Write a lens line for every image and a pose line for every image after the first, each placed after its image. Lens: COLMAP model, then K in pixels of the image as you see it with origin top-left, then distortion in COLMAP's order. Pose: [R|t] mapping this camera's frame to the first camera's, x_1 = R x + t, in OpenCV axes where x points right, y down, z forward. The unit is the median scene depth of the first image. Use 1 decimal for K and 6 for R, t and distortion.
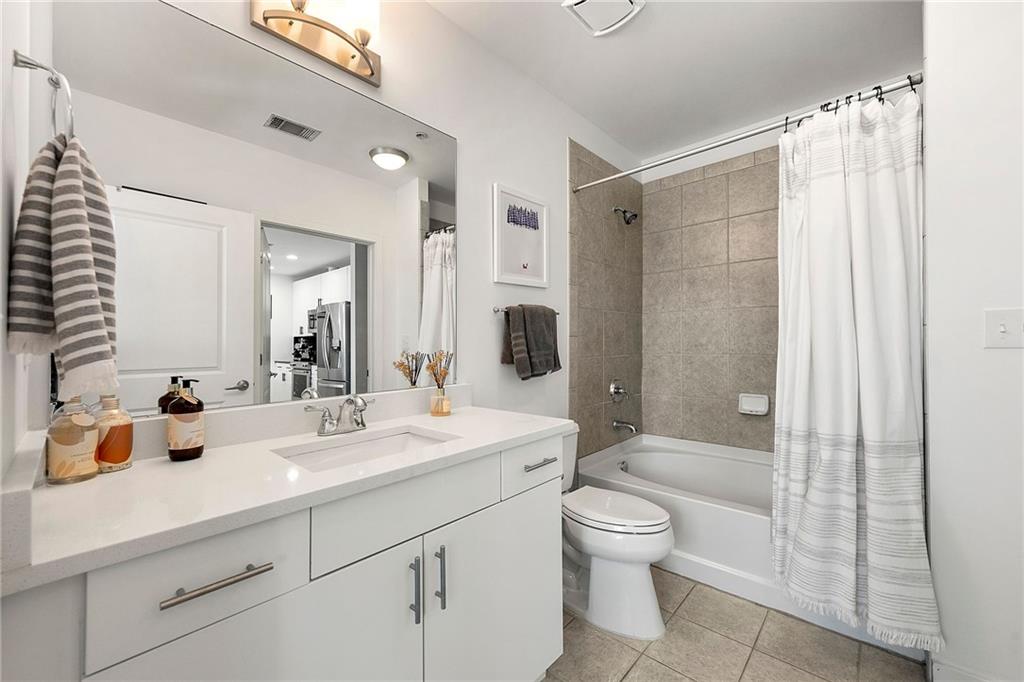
lens RADIAL K [[409.5, 0, 510.2], [0, 409.5, 339.3], [0, 0, 1]] dist [-0.000557, 0.000187]
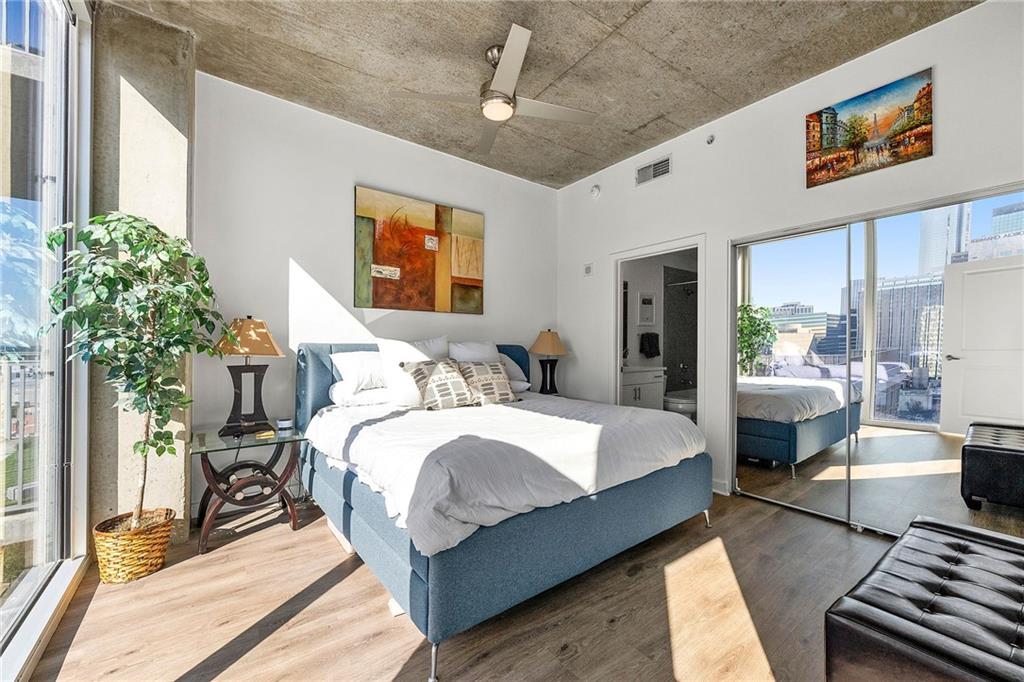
lens RADIAL K [[414.6, 0, 507.2], [0, 414.6, 343.4], [0, 0, 1]] dist [0.011940, -0.000010]
pose [[0.984447, 0.004258, -0.175629, -0.420239], [-0.004681, 0.999987, -0.001994, 0.004349], [0.175618, 0.002785, 0.984454, -2.023739]]
